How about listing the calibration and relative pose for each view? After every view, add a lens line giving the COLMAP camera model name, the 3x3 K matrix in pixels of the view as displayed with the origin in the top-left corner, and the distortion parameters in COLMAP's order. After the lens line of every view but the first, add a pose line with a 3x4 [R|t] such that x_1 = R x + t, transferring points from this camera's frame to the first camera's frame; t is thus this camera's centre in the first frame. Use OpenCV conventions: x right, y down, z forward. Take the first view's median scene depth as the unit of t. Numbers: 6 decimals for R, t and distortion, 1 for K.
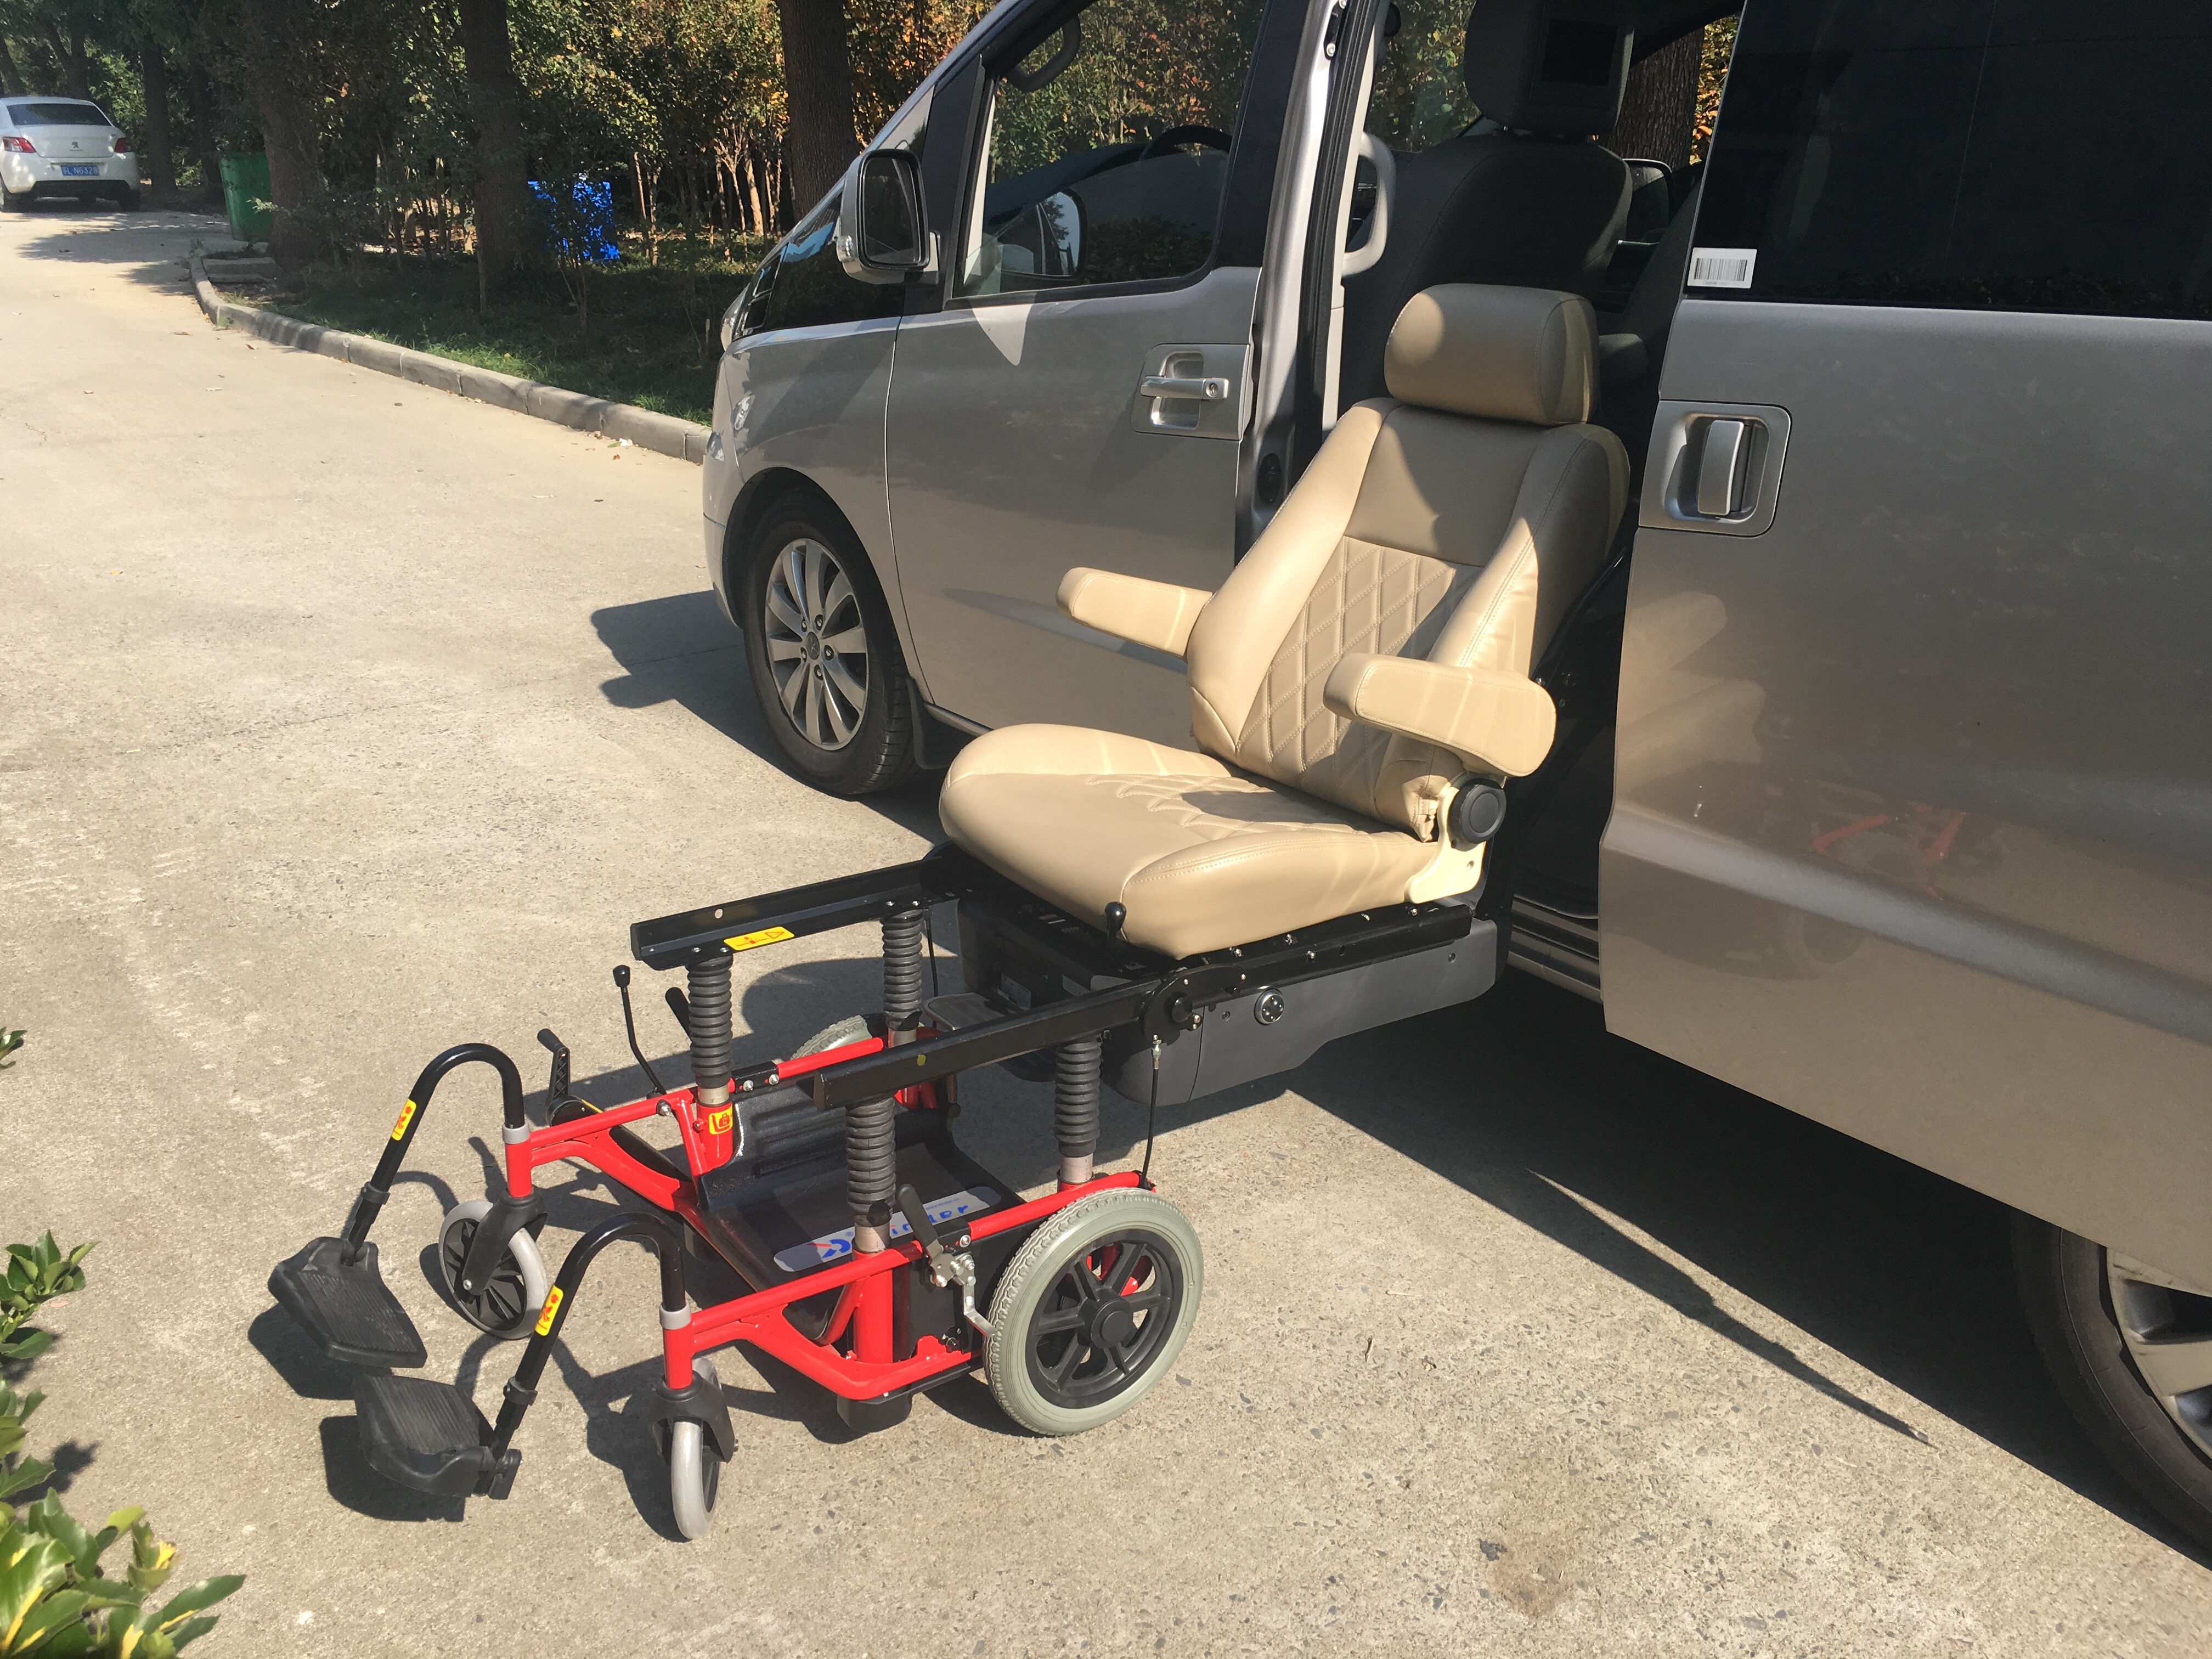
lens RADIAL K [[1898.5, 0, 1118.8], [0, 1898.5, 833.7], [0, 0, 1]] dist [0.091499, -0.112309]
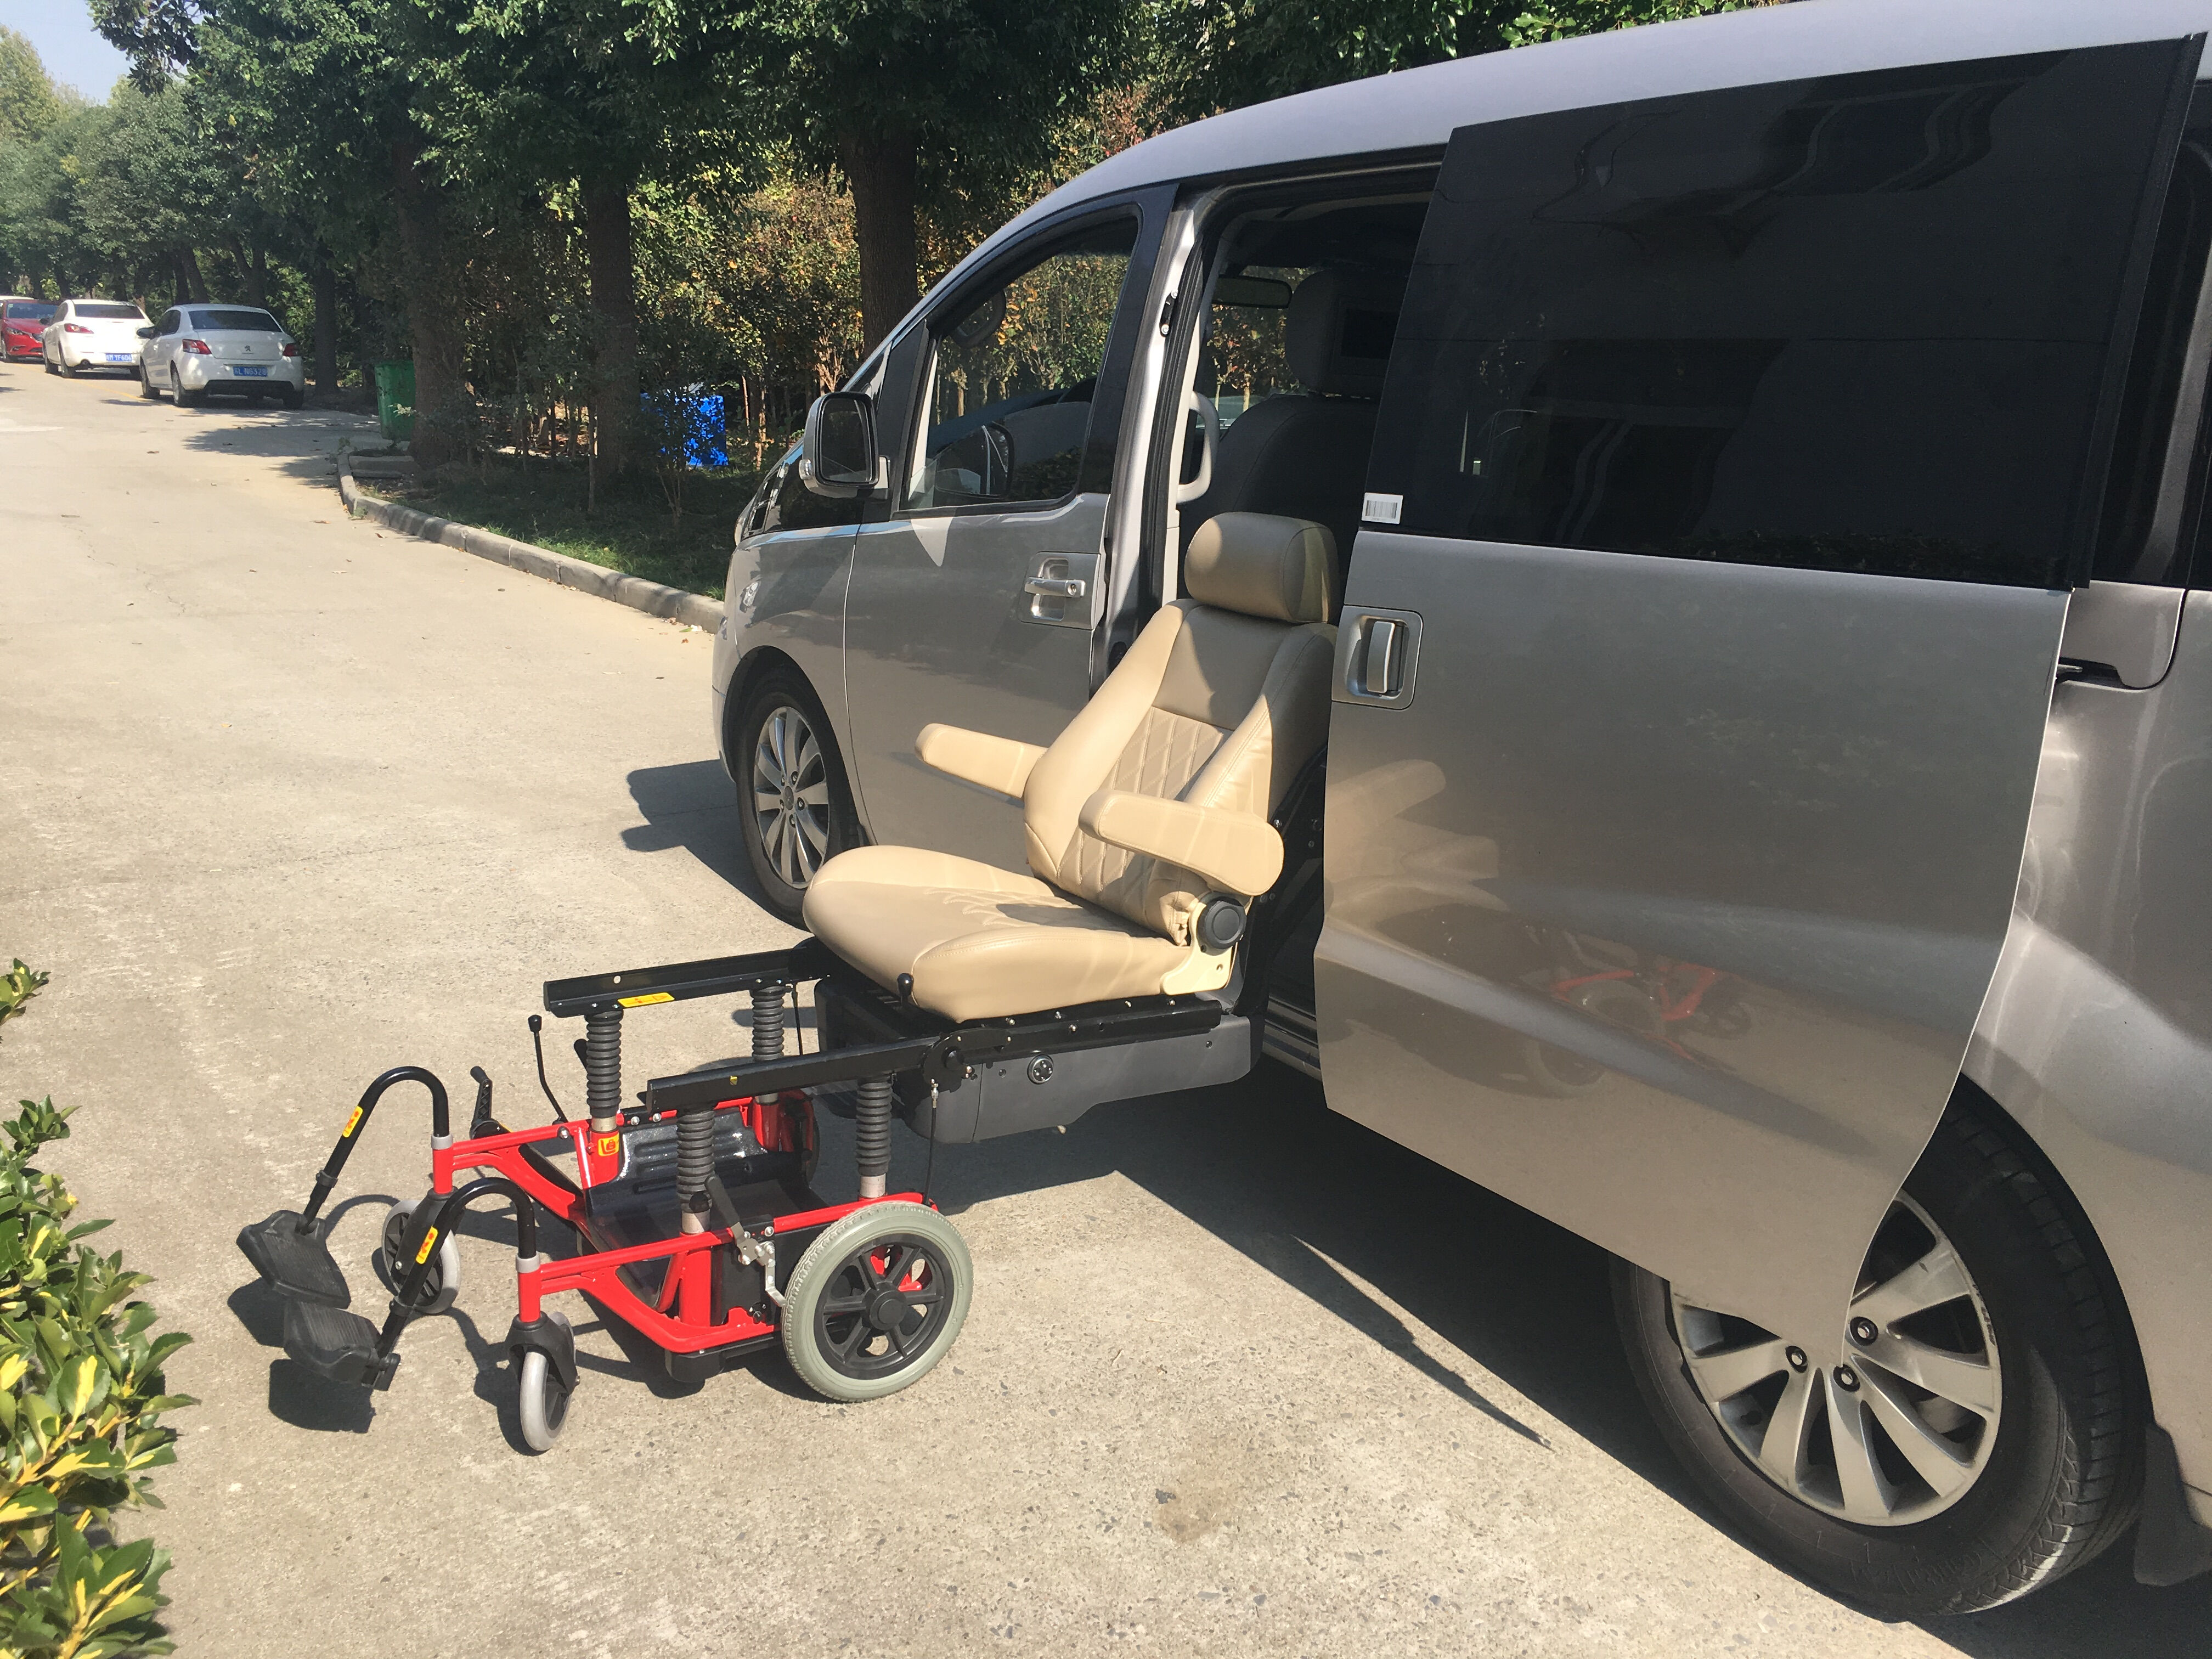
lens RADIAL K [[1898.5, 0, 1110.1], [0, 1898.5, 845.3], [0, 0, 1]] dist [0.091499, -0.112309]
pose [[0.997607, 0.037369, -0.058173, 0.181299], [-0.042917, 0.994335, -0.097245, 0.060538], [0.054210, 0.099509, 0.993559, -0.244226]]
